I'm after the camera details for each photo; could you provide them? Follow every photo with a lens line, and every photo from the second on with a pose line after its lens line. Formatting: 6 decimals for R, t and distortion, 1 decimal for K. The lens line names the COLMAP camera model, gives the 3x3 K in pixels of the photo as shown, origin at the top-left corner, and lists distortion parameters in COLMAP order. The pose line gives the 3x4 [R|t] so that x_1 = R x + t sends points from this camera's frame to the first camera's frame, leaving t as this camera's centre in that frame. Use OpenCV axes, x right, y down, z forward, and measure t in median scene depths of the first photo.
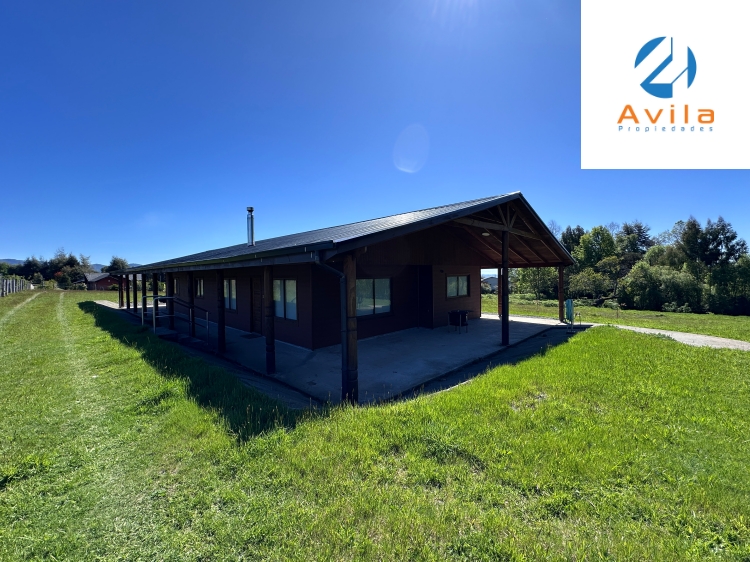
lens RADIAL K [[299.3, 0, 373.9], [0, 299.3, 280.6], [0, 0, 1]] dist [-0.001528, 0.000273]
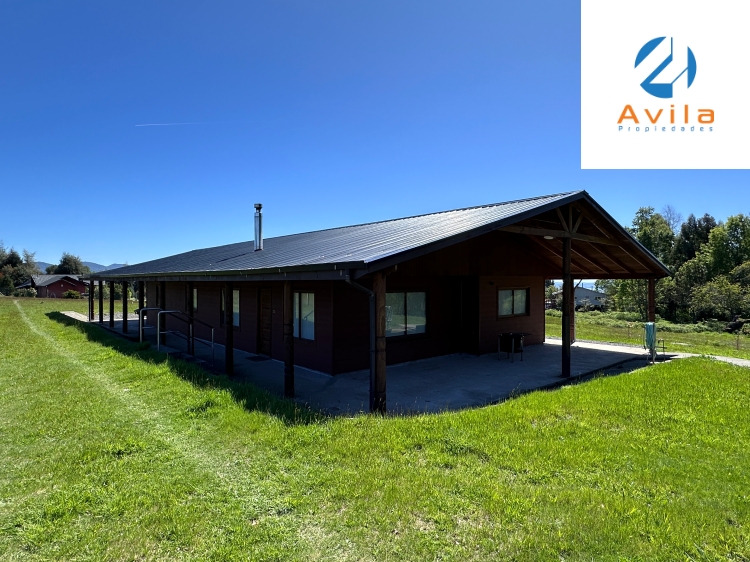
lens RADIAL K [[433.4, 0, 374.0], [0, 433.4, 285.8], [0, 0, 1]] dist [-0.005007, 0.001238]
pose [[0.996869, 0.013635, -0.077892, 0.006707], [-0.013993, 0.999894, -0.004062, -0.021568], [0.077829, 0.005139, 0.996954, -0.235426]]
